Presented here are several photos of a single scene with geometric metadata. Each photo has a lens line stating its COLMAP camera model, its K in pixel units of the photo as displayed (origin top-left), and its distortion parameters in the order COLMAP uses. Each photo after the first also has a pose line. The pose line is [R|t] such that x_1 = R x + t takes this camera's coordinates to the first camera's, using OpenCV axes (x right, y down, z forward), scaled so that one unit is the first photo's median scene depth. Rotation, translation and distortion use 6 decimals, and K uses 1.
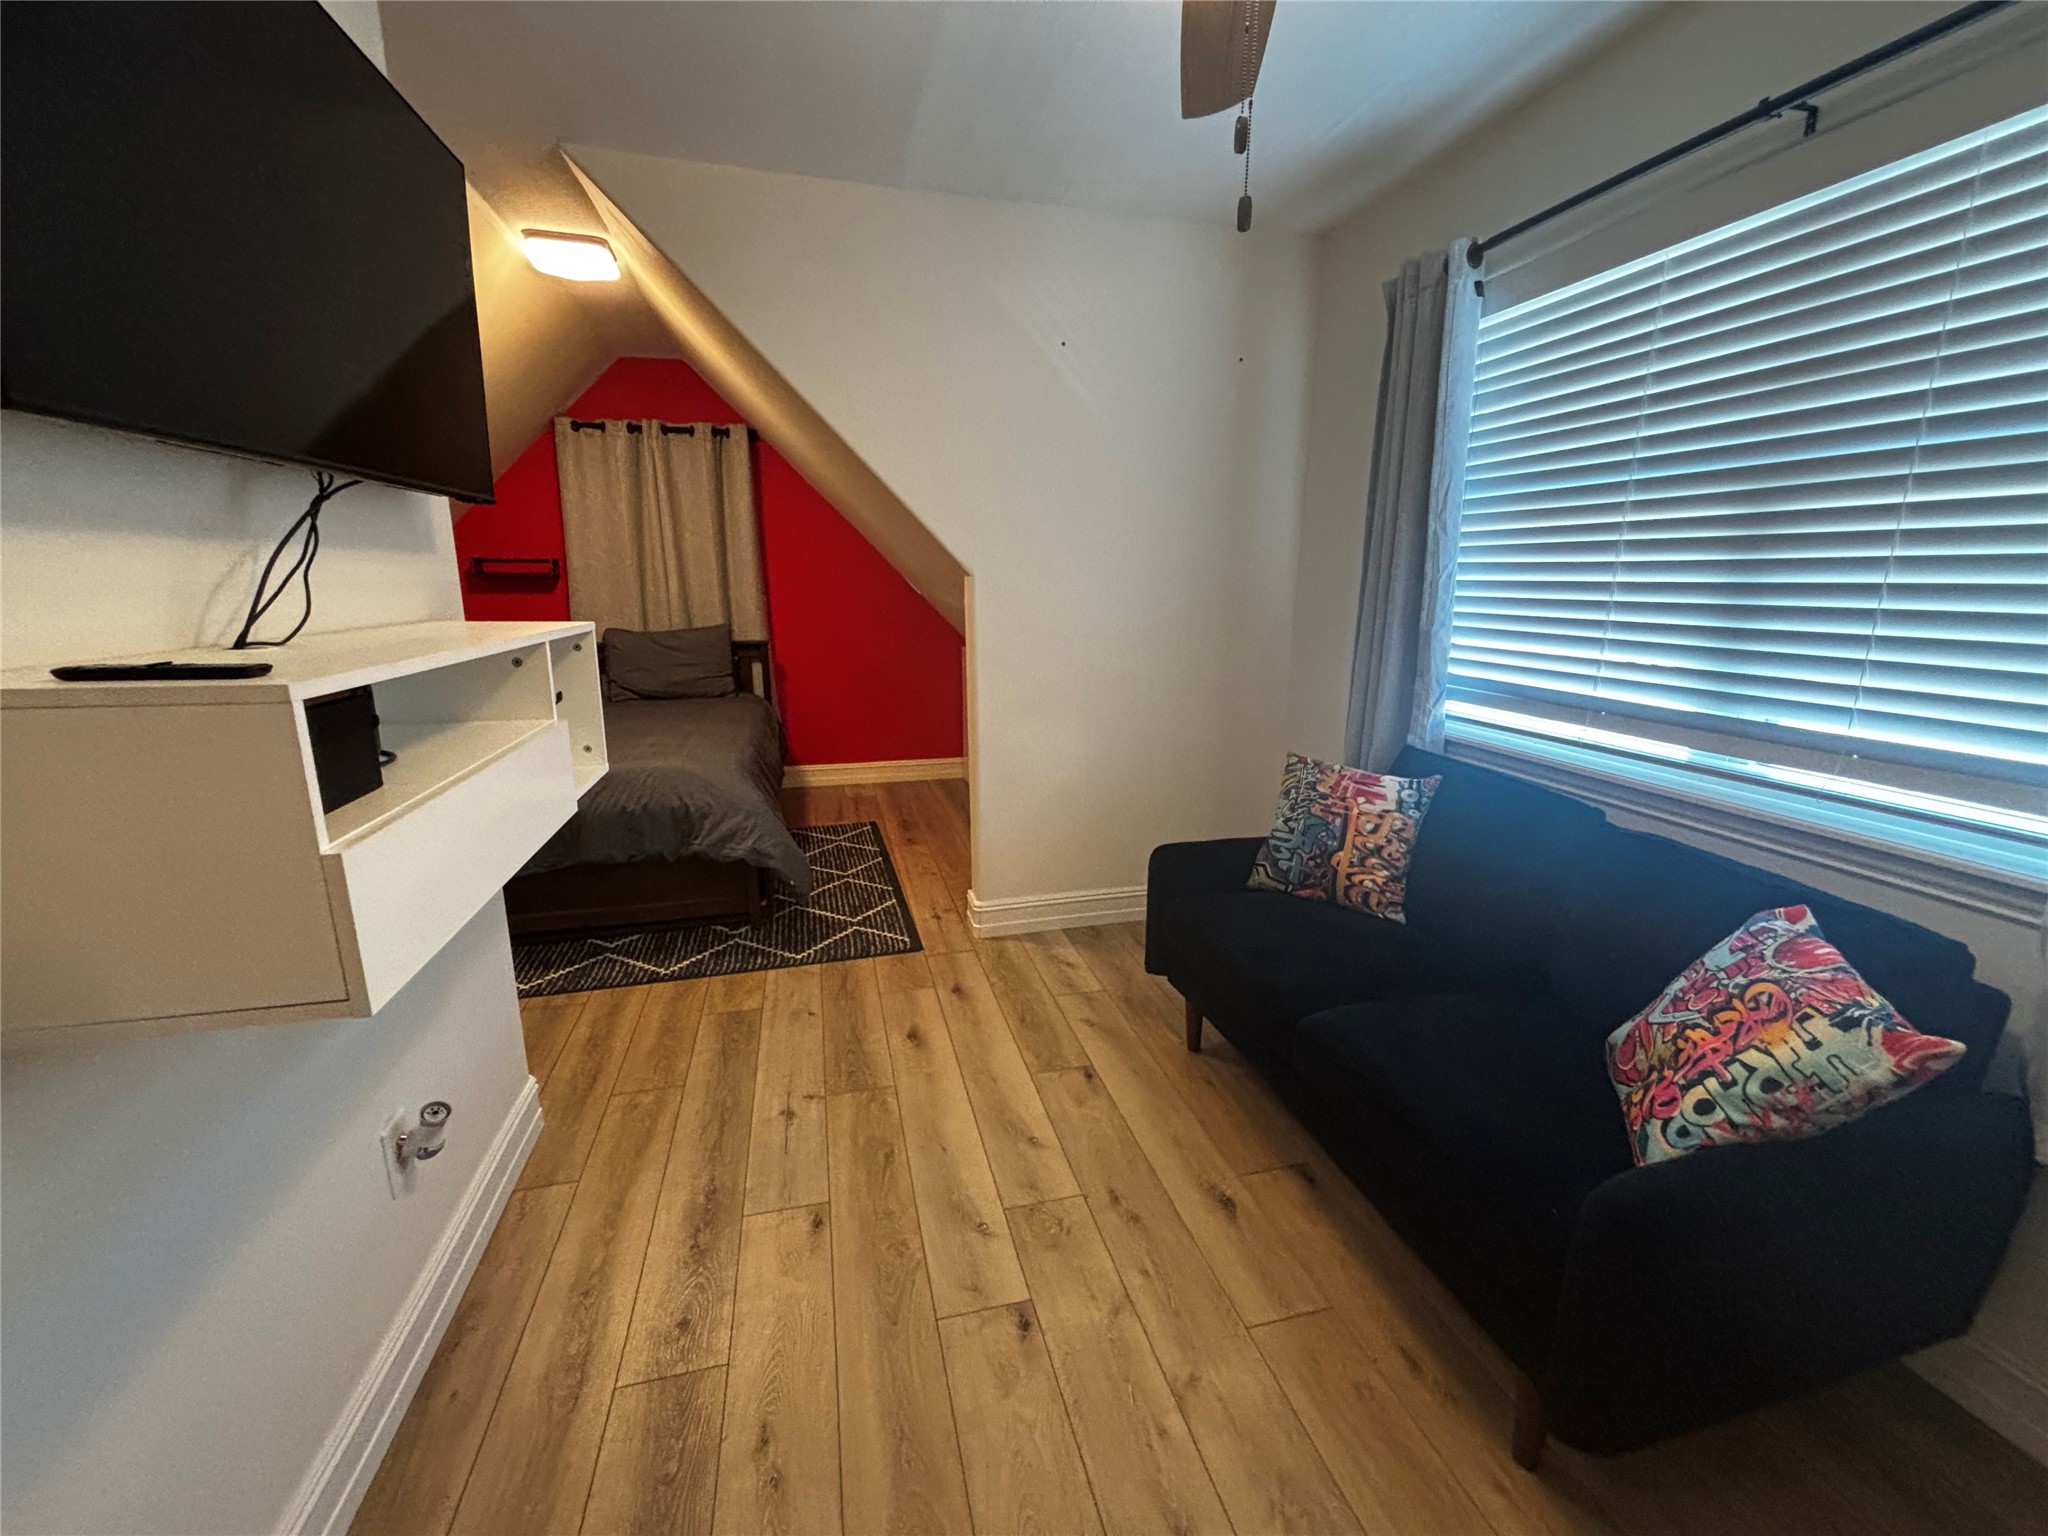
lens RADIAL K [[822.4, 0, 1025.3], [0, 822.4, 764.1], [0, 0, 1]] dist [-0.001208, 0.000550]
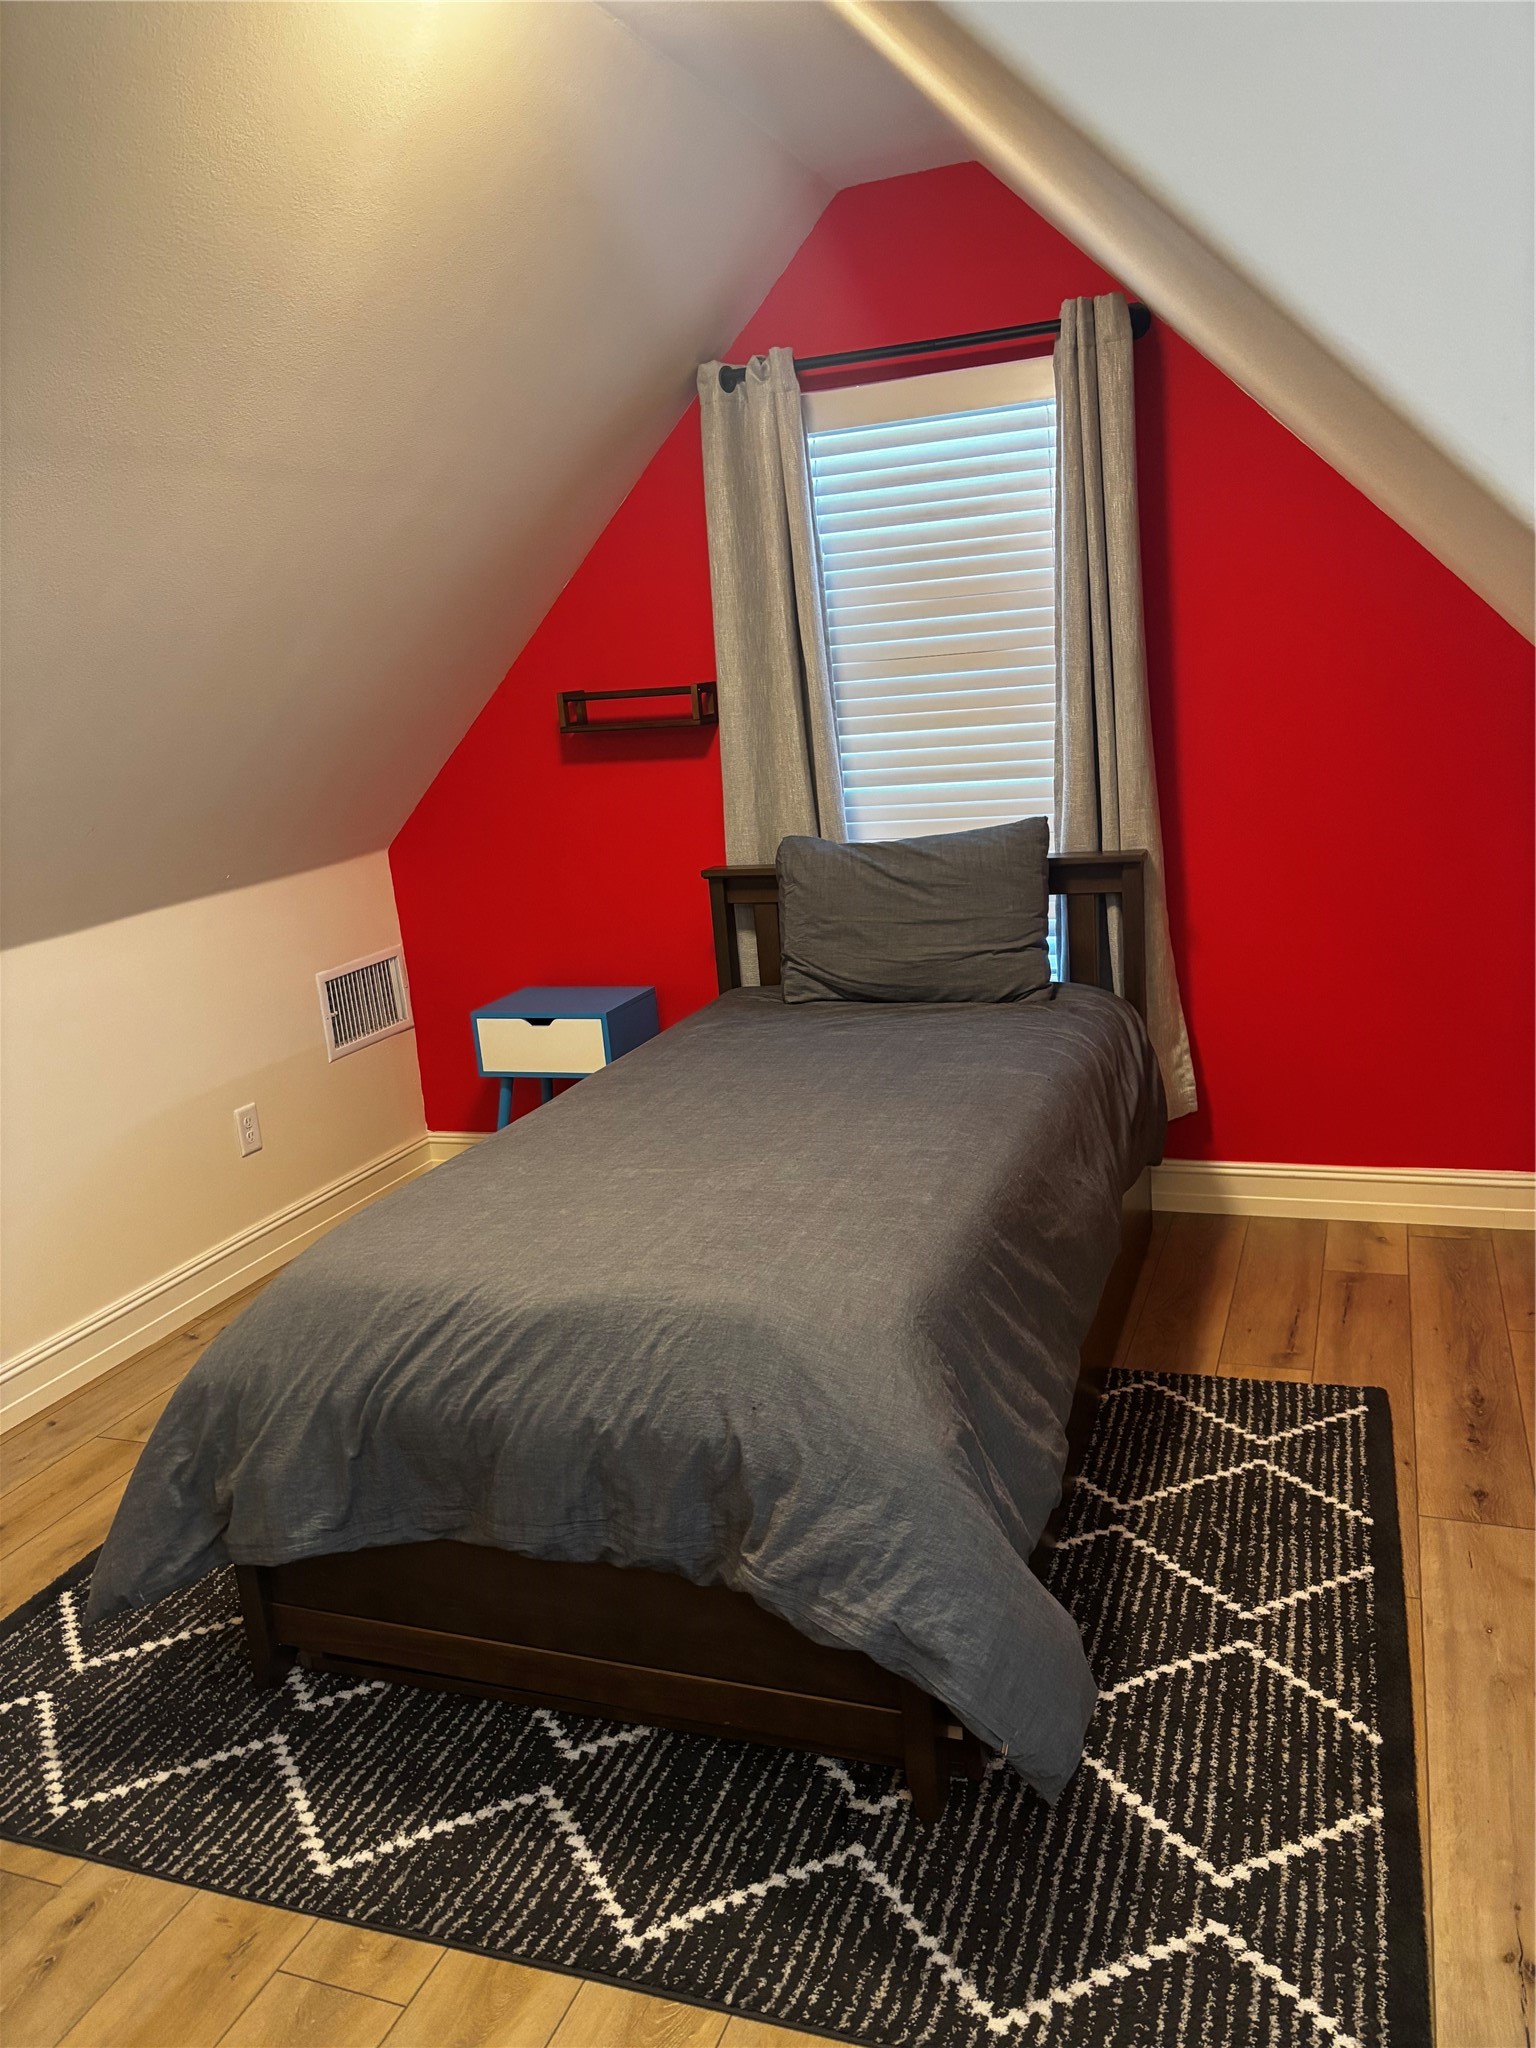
lens RADIAL K [[1550.3, 0, 776.4], [0, 1550.3, 1040.3], [0, 0, 1]] dist [0.032482, -0.035070]
pose [[0.814529, 0.069813, -0.575907, -0.030458], [-0.047379, 0.997422, 0.053901, -0.134791], [0.578185, -0.016618, 0.815736, 0.420475]]
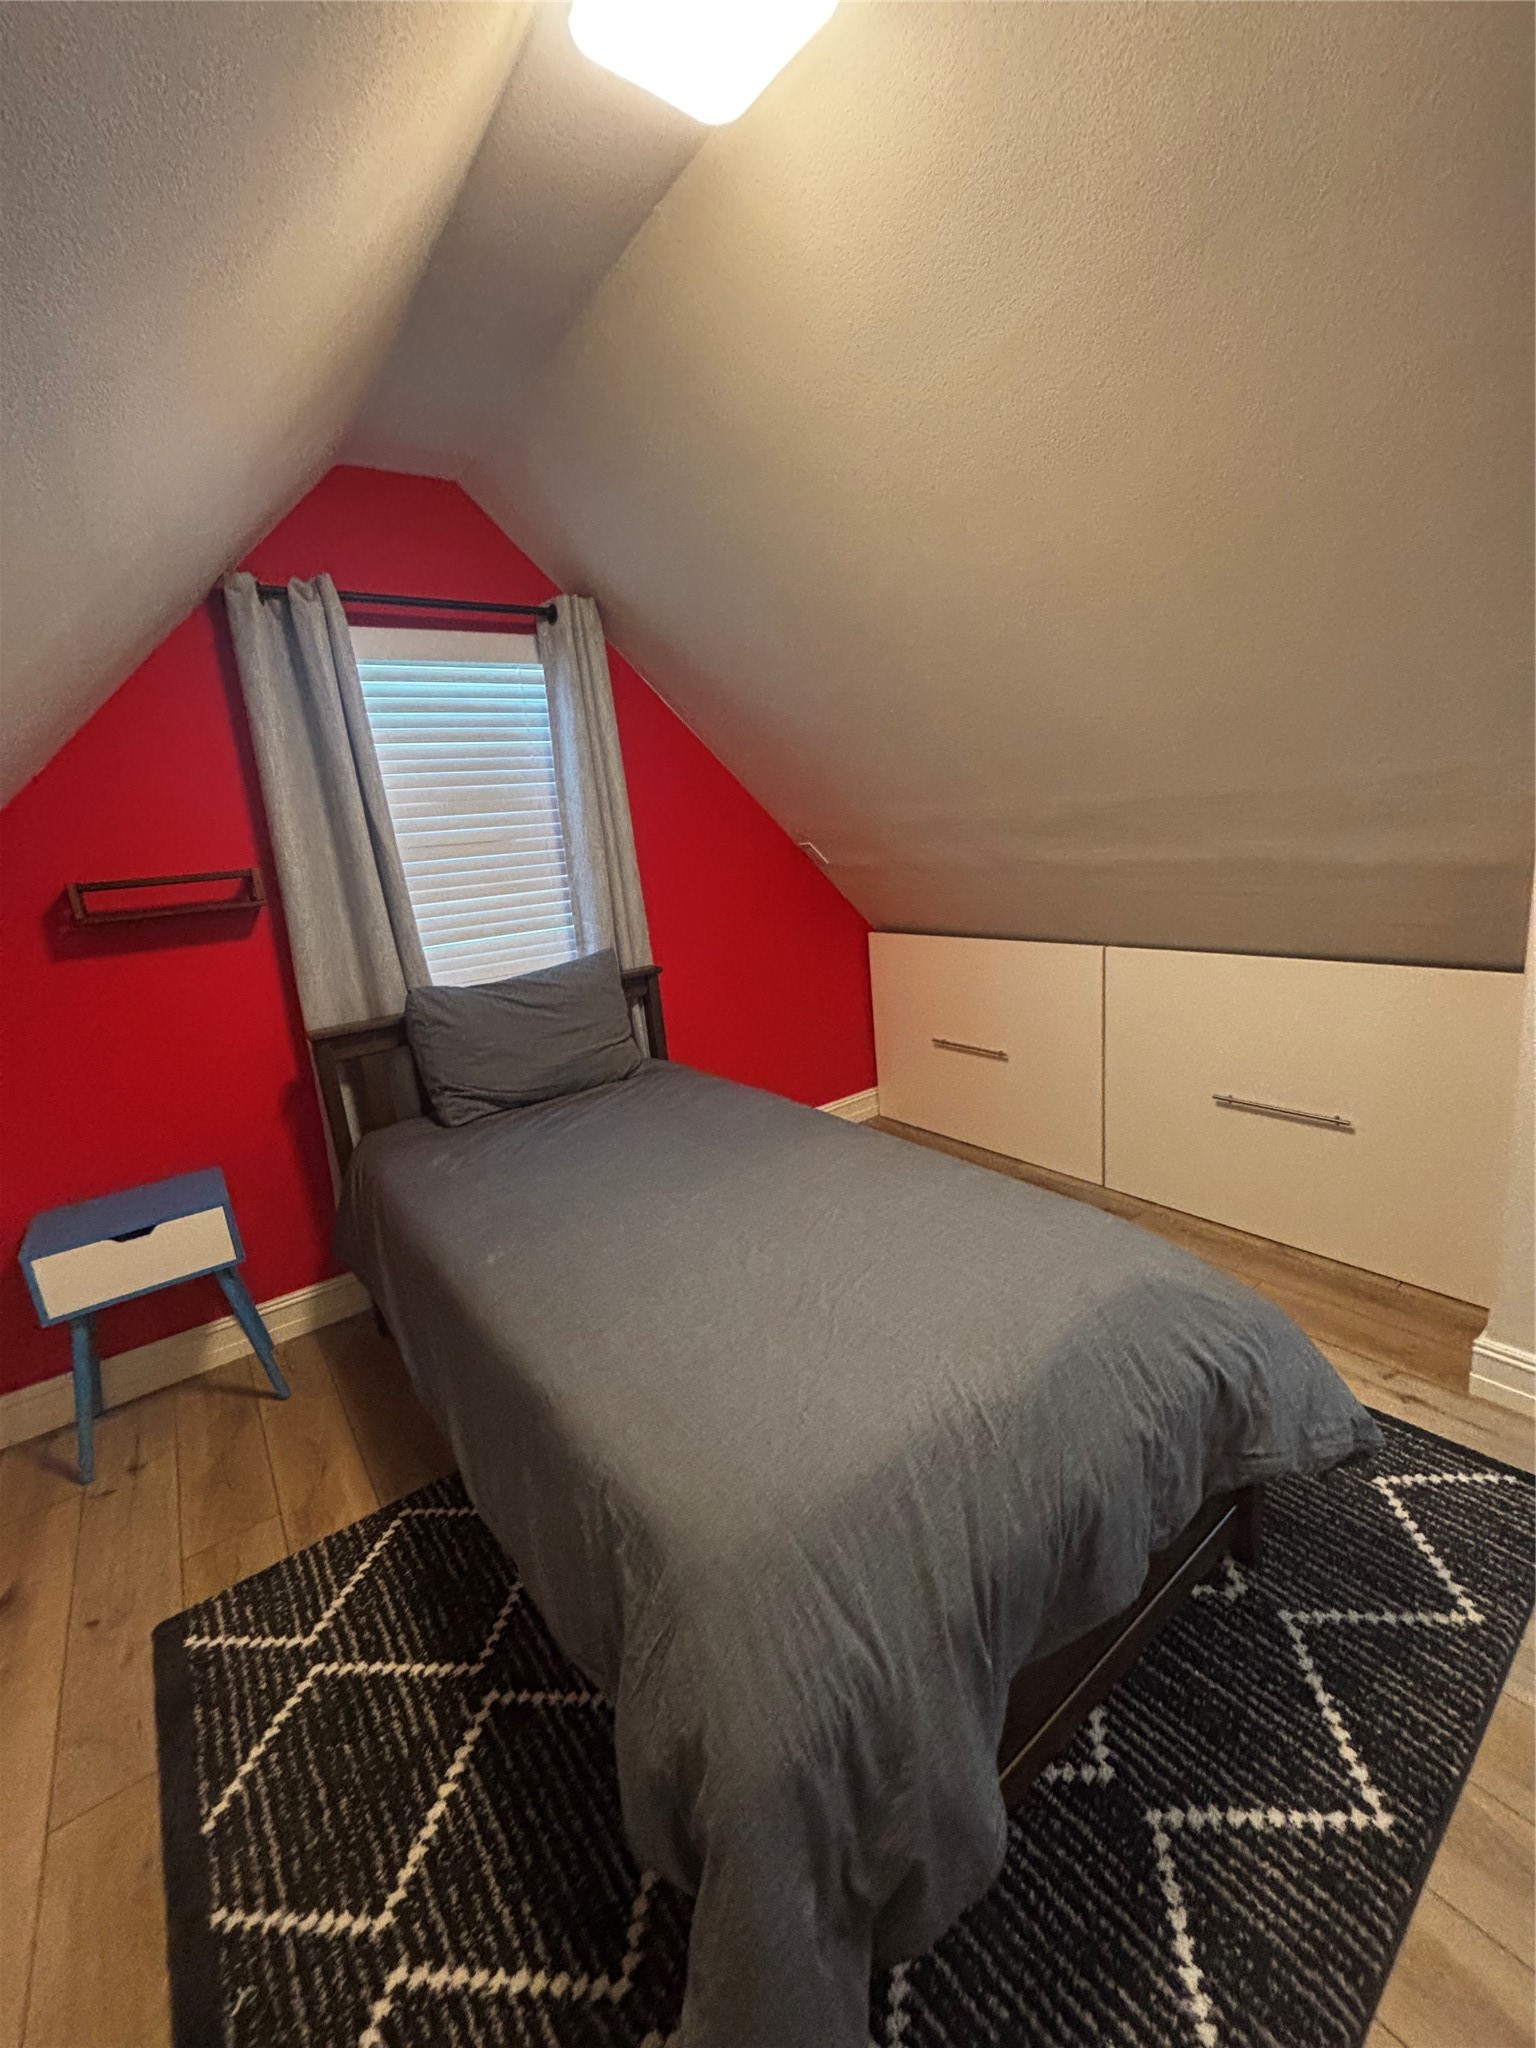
lens RADIAL K [[822.4, 0, 758.0], [0, 822.4, 1008.6], [0, 0, 1]] dist [-0.001208, 0.000550]
pose [[0.918459, -0.168520, 0.357818, -0.662607], [0.173480, 0.984665, 0.018448, -0.168043], [-0.355439, 0.045130, 0.933609, 0.591552]]
